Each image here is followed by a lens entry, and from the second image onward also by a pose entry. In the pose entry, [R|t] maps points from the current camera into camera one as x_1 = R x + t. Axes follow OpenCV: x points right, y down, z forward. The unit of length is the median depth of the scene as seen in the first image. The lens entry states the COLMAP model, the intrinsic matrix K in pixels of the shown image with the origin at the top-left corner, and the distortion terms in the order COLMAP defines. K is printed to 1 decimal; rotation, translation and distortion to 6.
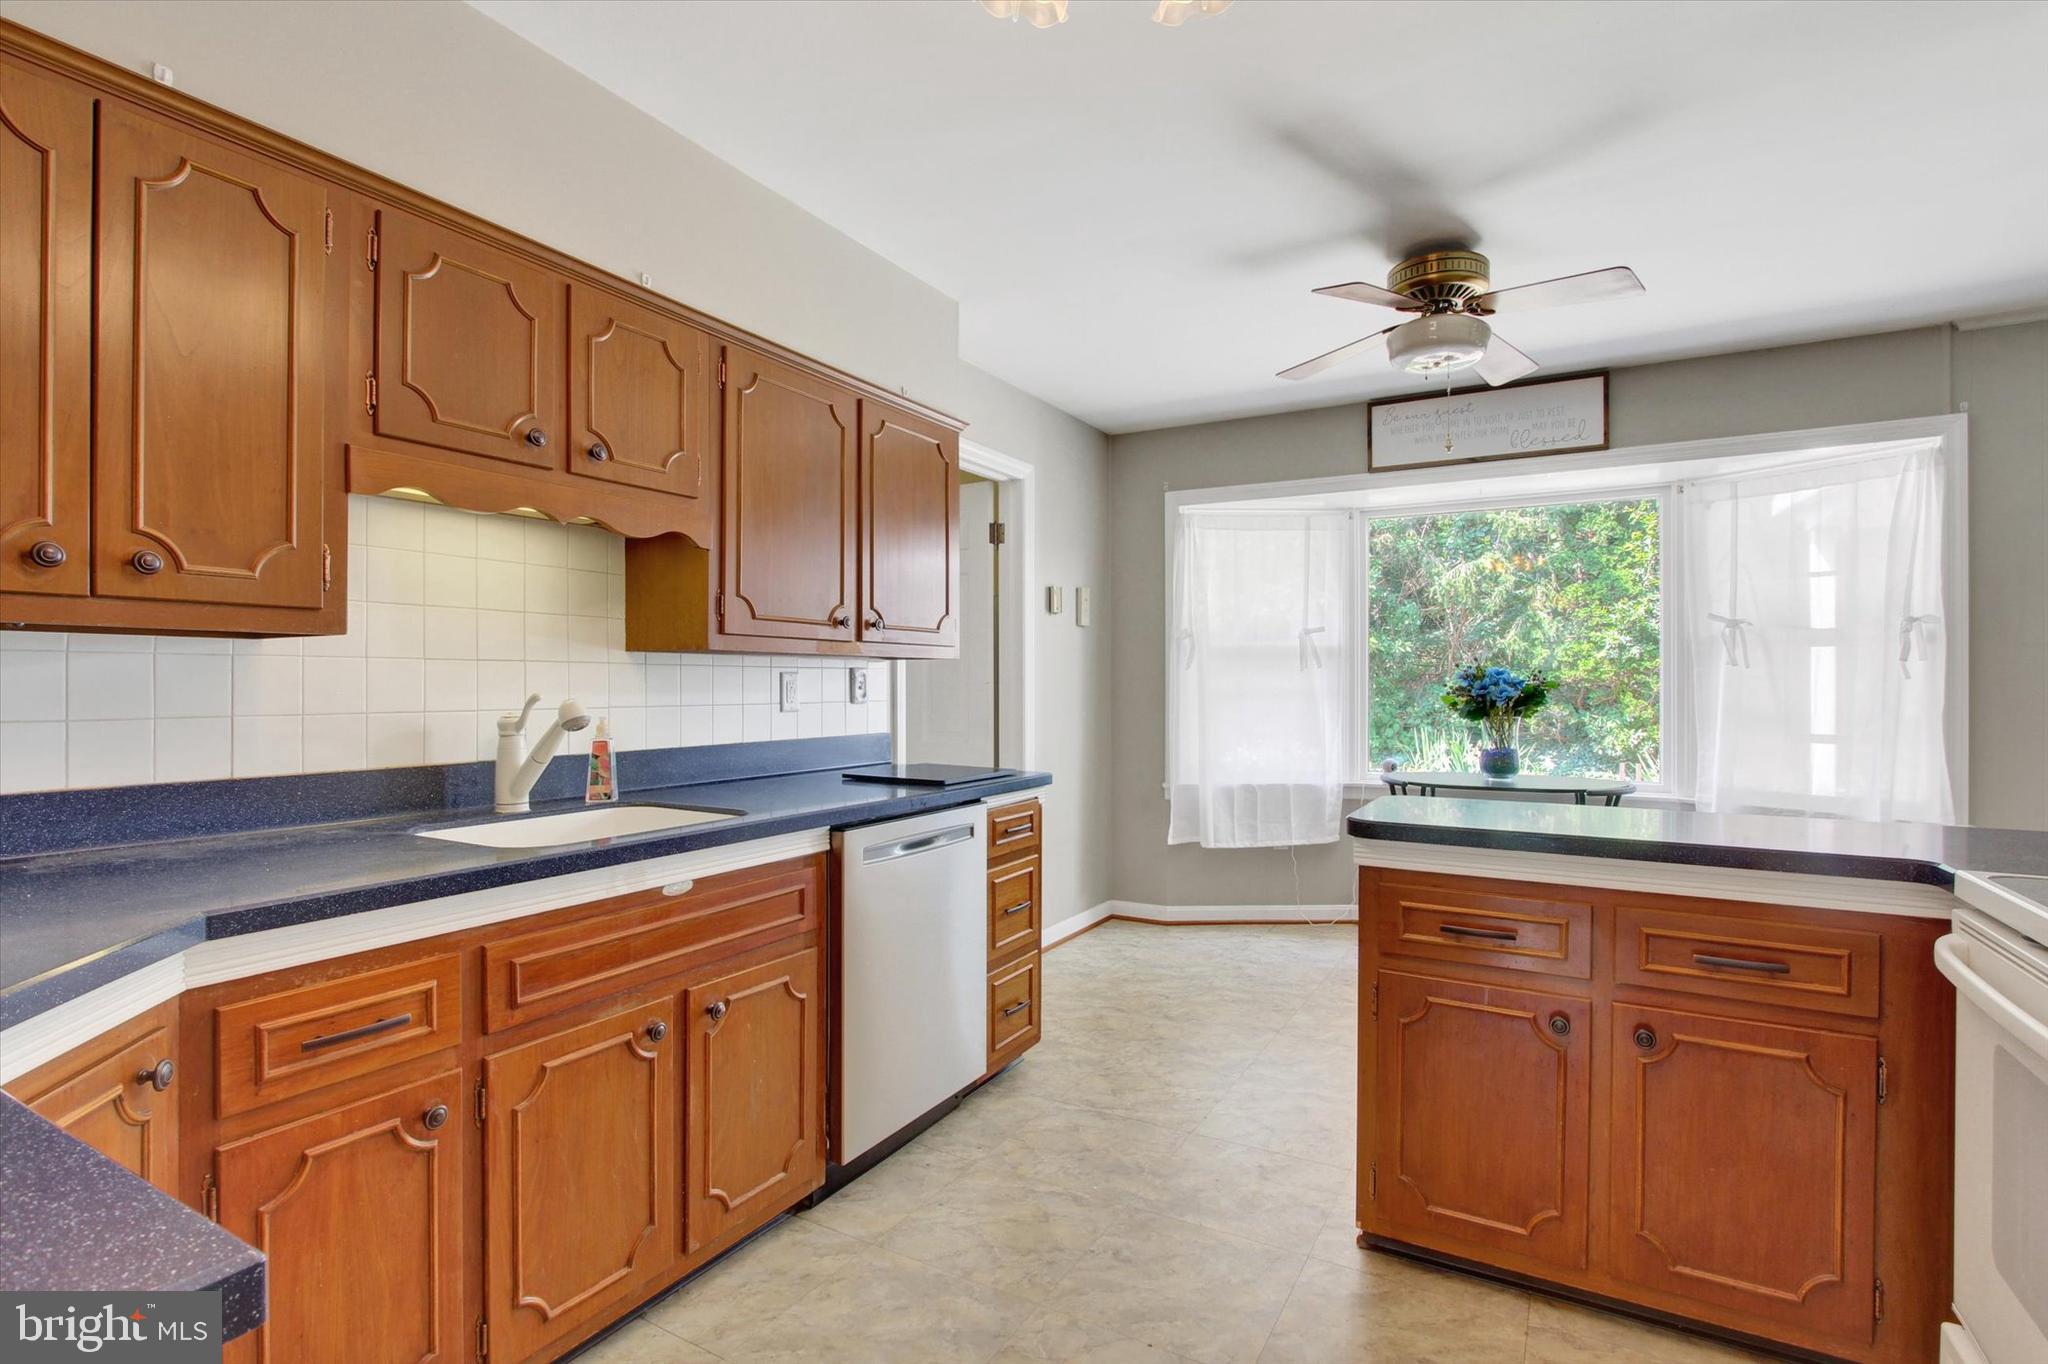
lens RADIAL K [[973.5, 0, 1030.7], [0, 973.5, 683.9], [0, 0, 1]] dist [-0.016057, 0.000192]
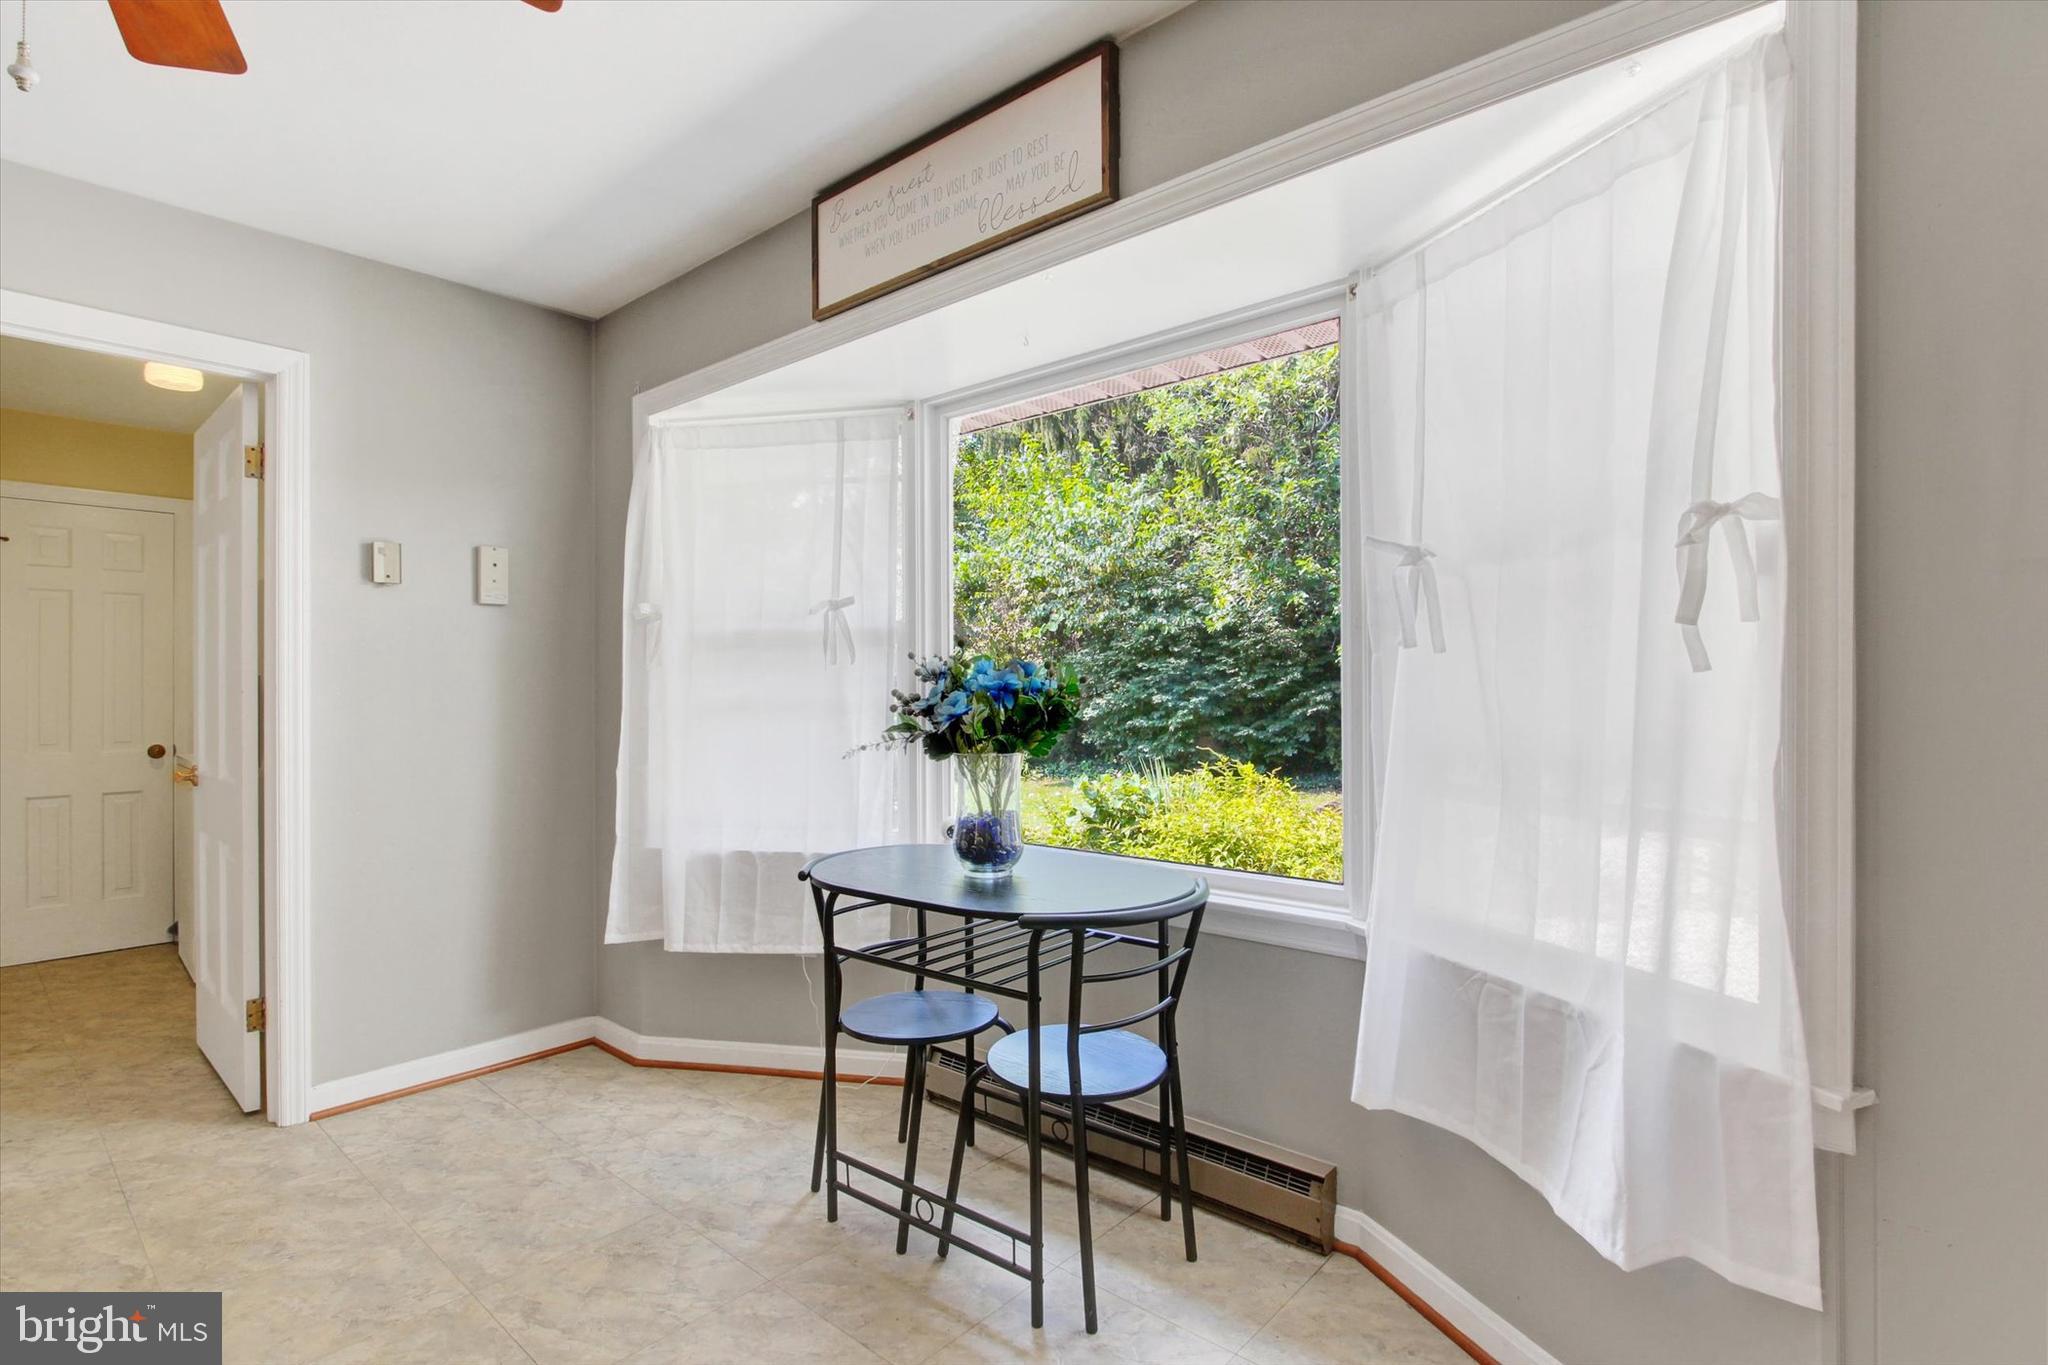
lens RADIAL K [[973.5, 0, 1030.7], [0, 973.5, 684.4], [0, 0, 1]] dist [-0.016057, 0.000192]
pose [[0.981364, -0.005315, -0.192087, 0.594374], [0.004149, 0.999970, -0.006471, 0.000849], [0.192115, 0.005553, 0.981357, 0.476564]]
